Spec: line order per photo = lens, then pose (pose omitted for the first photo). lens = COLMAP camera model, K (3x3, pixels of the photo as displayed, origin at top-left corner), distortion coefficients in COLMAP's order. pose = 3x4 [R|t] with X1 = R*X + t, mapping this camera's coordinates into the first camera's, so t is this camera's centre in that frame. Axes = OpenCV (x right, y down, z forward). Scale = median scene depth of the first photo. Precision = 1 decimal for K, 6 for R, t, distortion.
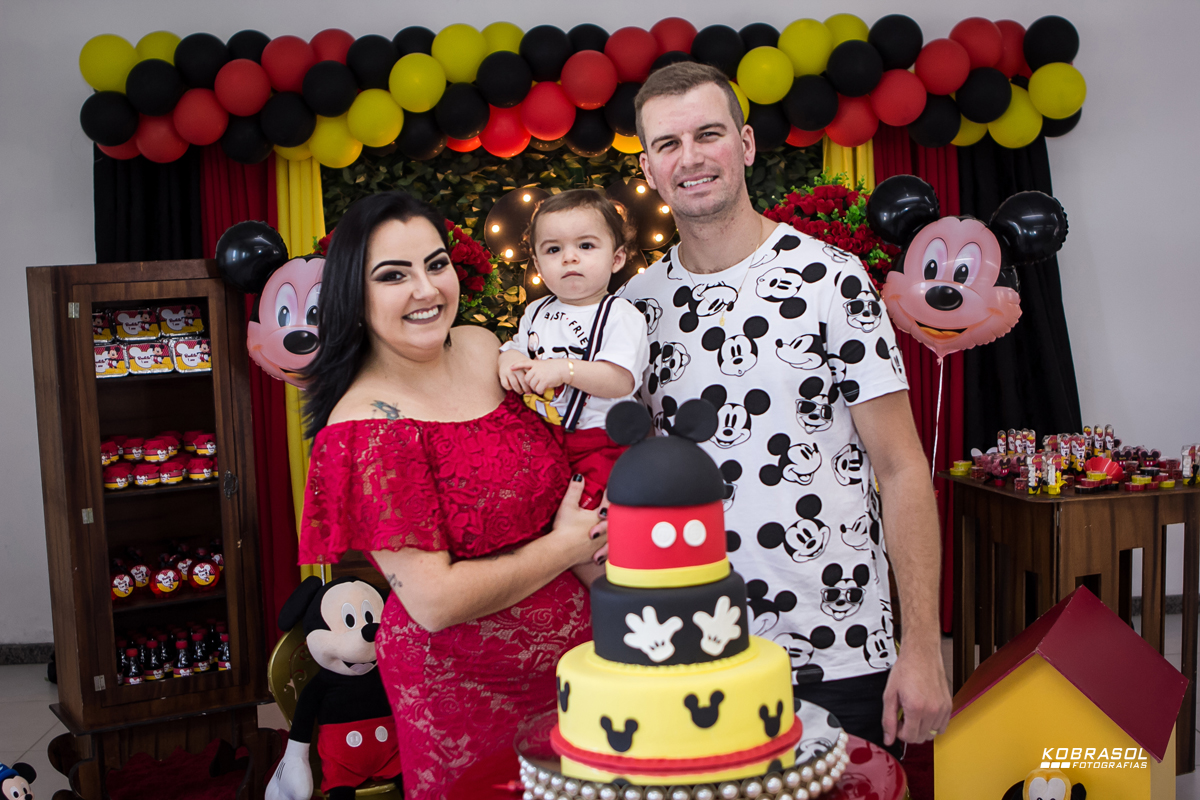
lens RADIAL K [[1755.8, 0, 604.4], [0, 1755.8, 397.2], [0, 0, 1]] dist [-0.065459, 0.000000]
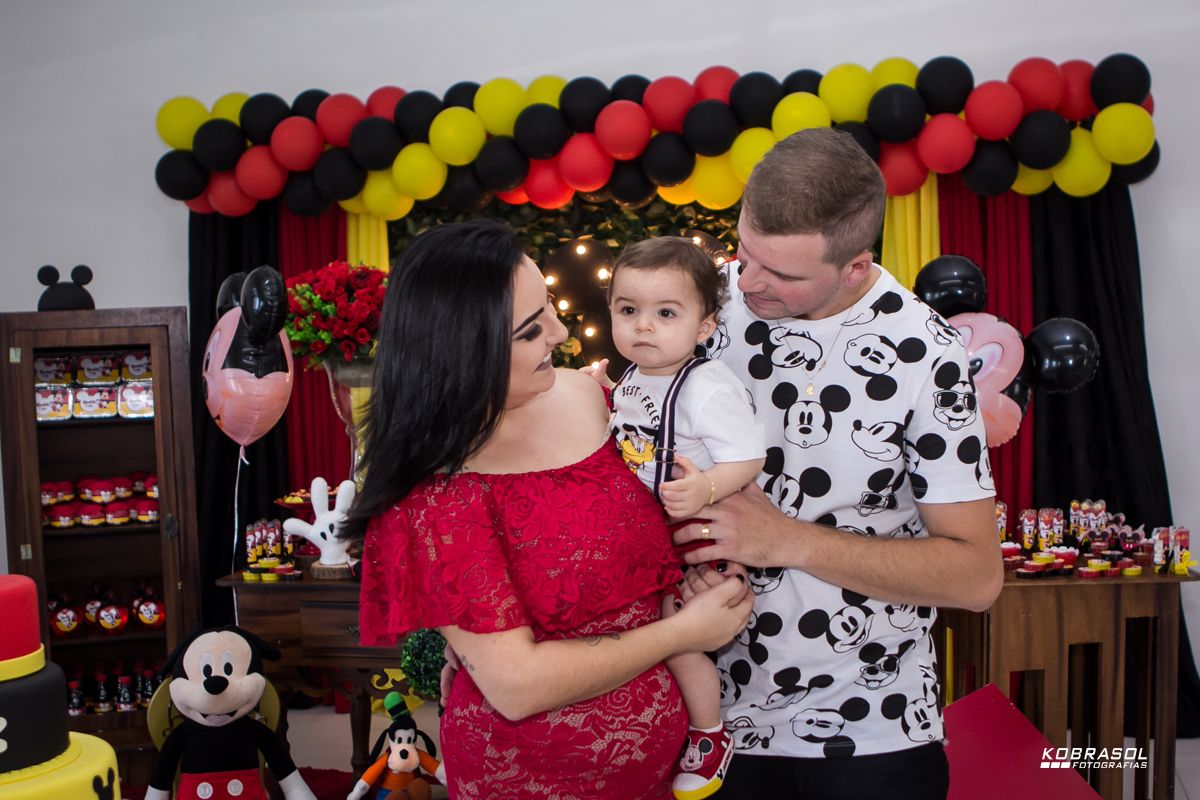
lens RADIAL K [[1601.3, 0, 617.0], [0, 1601.3, 410.0], [0, 0, 1]] dist [-0.086962, 0.000000]
pose [[0.968785, 0.023551, -0.246781, 0.212319], [-0.027919, 0.999509, -0.014215, -0.010194], [0.246325, 0.020661, 0.968967, 0.127790]]
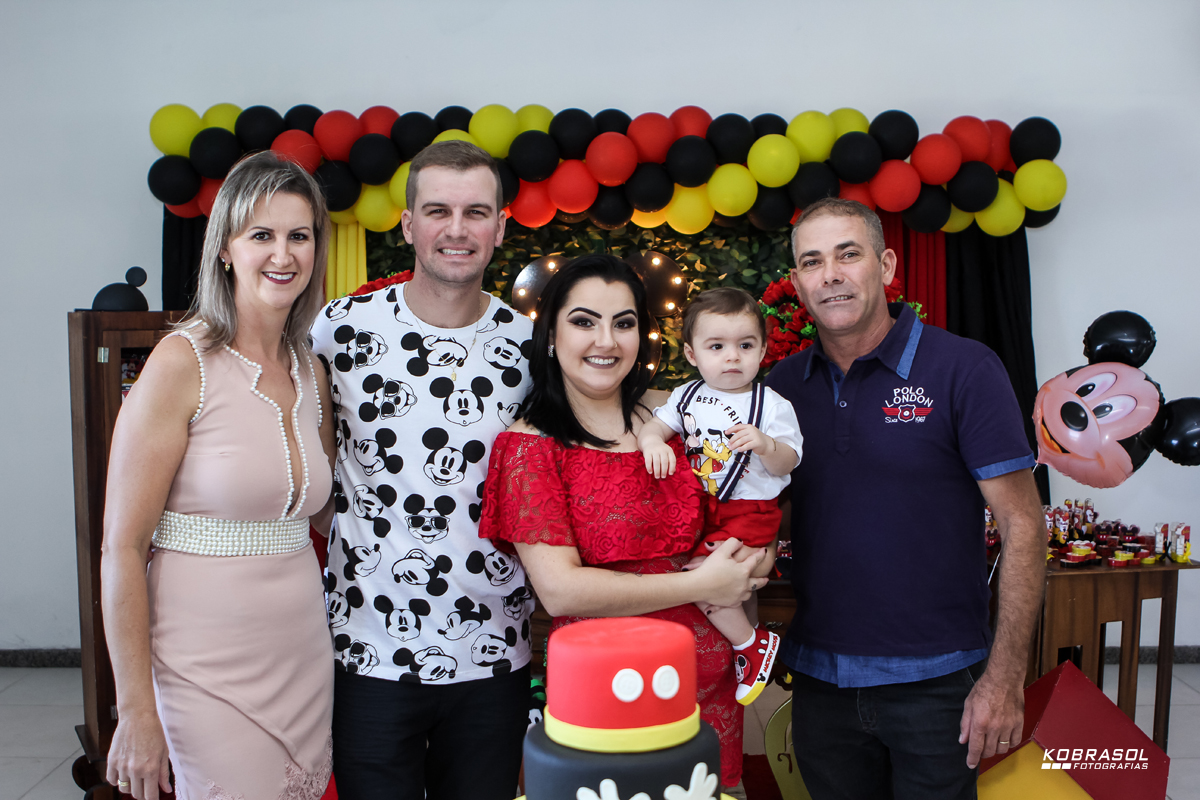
lens RADIAL K [[1382.6, 0, 606.6], [0, 1382.6, 395.7], [0, 0, 1]] dist [-0.094163, 0.000000]
pose [[0.999127, 0.037171, -0.019087, 0.010064], [-0.037625, 0.999003, -0.024010, -0.013245], [0.018176, 0.024708, 0.999529, 0.145061]]
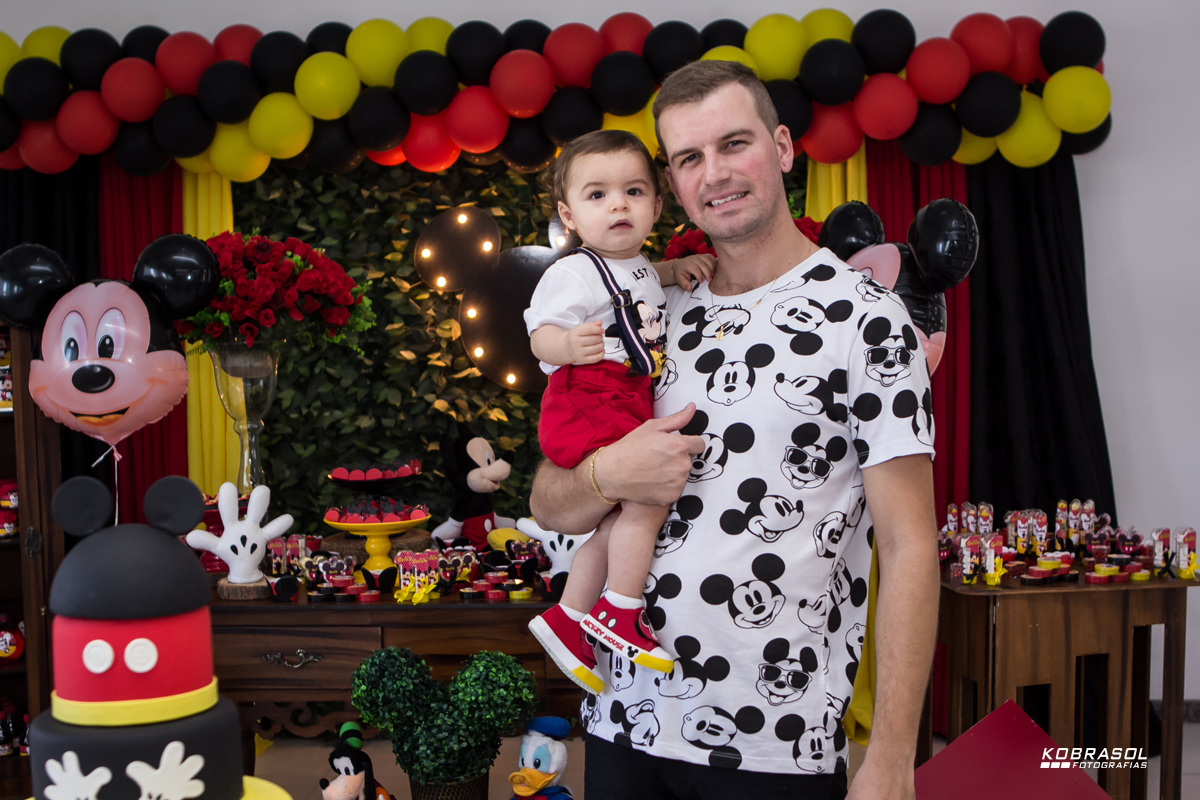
lens RADIAL K [[1879.2, 0, 606.1], [0, 1879.2, 395.3], [0, 0, 1]] dist [-0.060810, 0.000000]
pose [[0.995046, 0.021834, -0.096989, 0.125006], [-0.023939, 0.999501, -0.020585, -0.008583], [0.096491, 0.022805, 0.995073, 0.082307]]
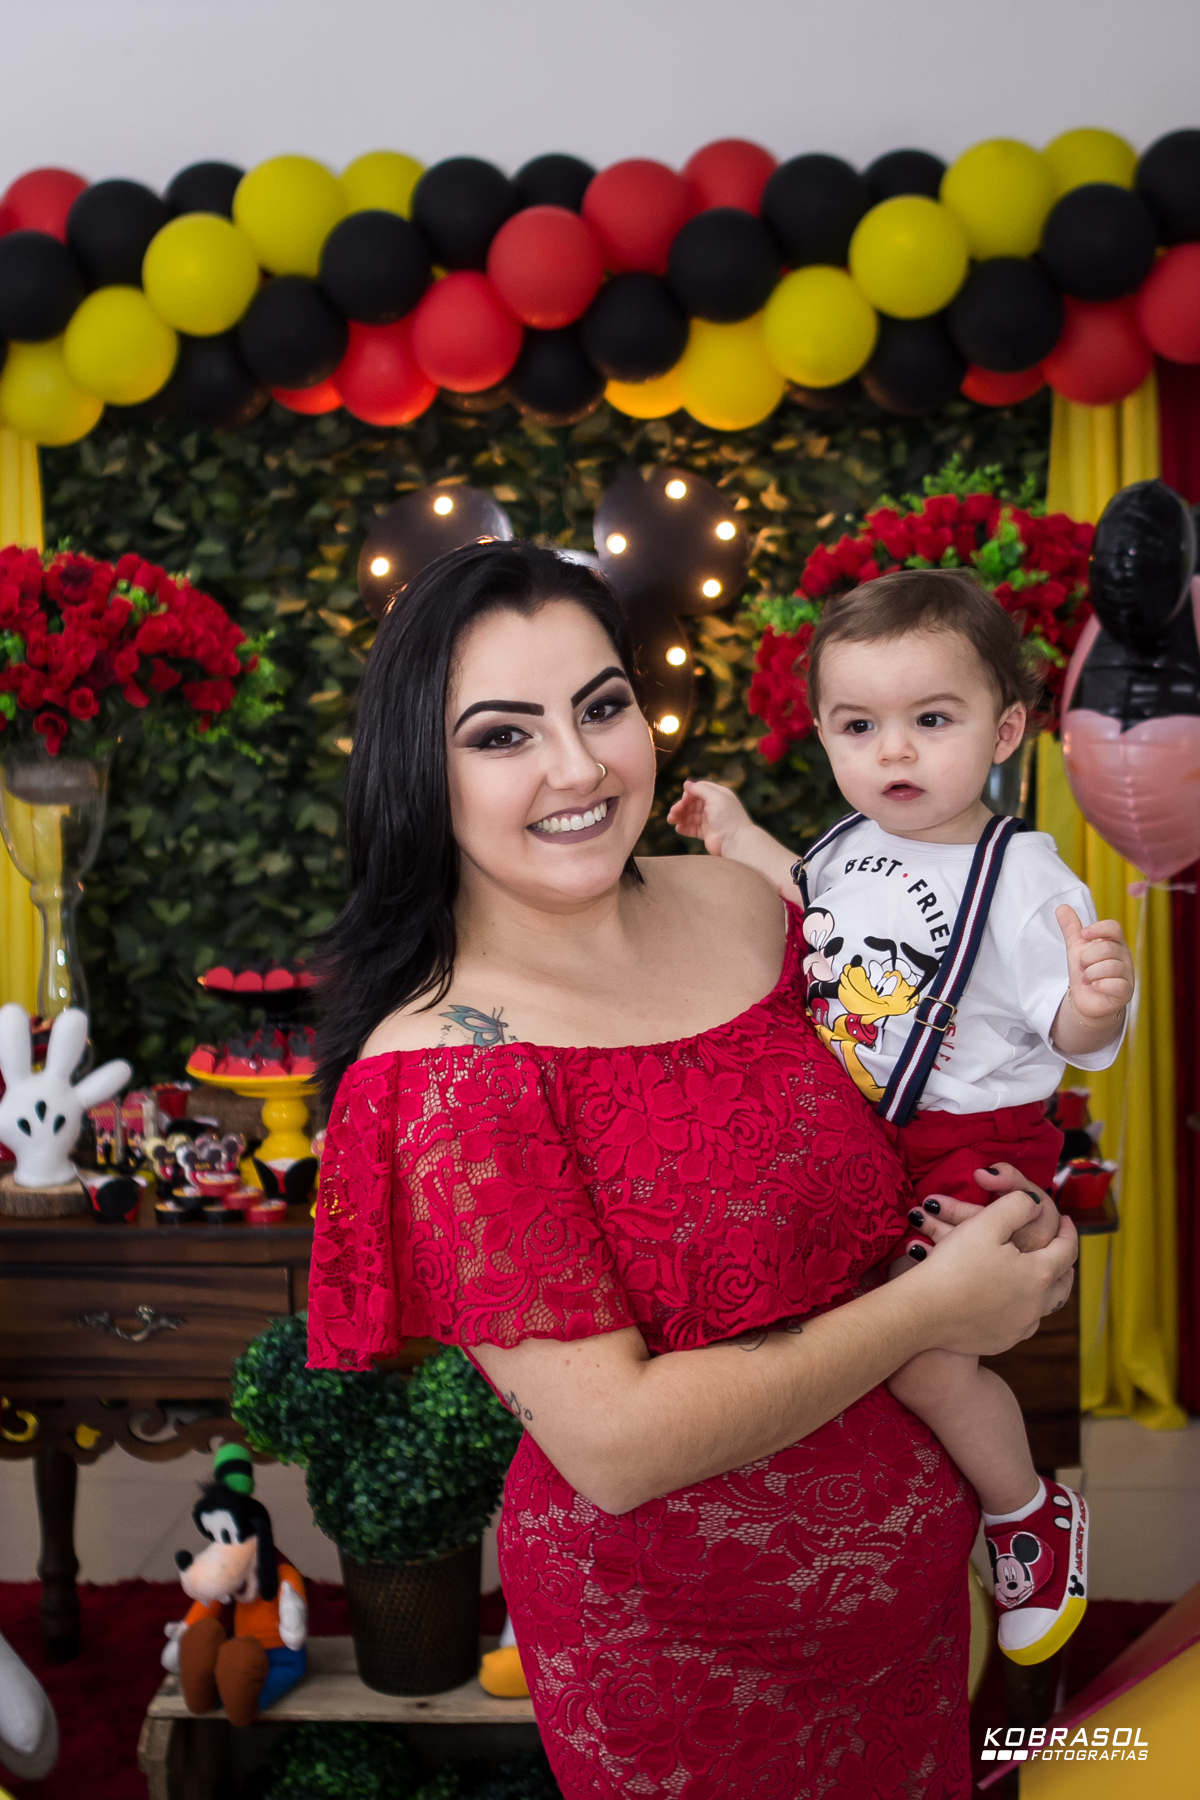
lens RADIAL K [[3006.4, 0, 590.3], [0, 3006.4, 898.3], [0, 0, 1]] dist [-0.069057, 0.000000]
pose [[0.990933, 0.024834, -0.132044, 0.117287], [-0.021037, 0.999326, 0.030078, -0.030491], [0.132702, -0.027028, 0.990787, 0.167848]]
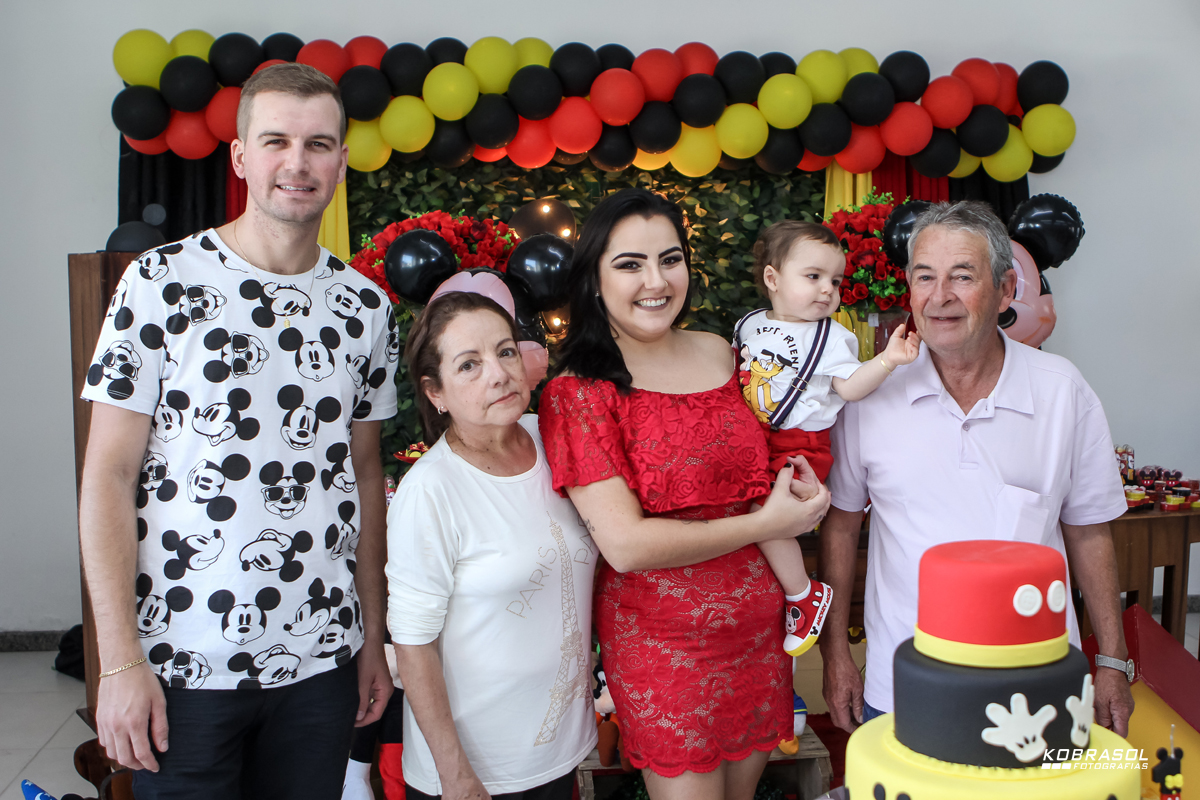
lens RADIAL K [[1482.2, 0, 650.2], [0, 1482.2, 373.0], [0, 0, 1]] dist [-0.083515, 0.000000]
pose [[0.993373, 0.029271, 0.111141, -0.080993], [-0.027567, 0.999478, -0.016835, -0.003929], [-0.111576, 0.013659, 0.993662, 0.131539]]
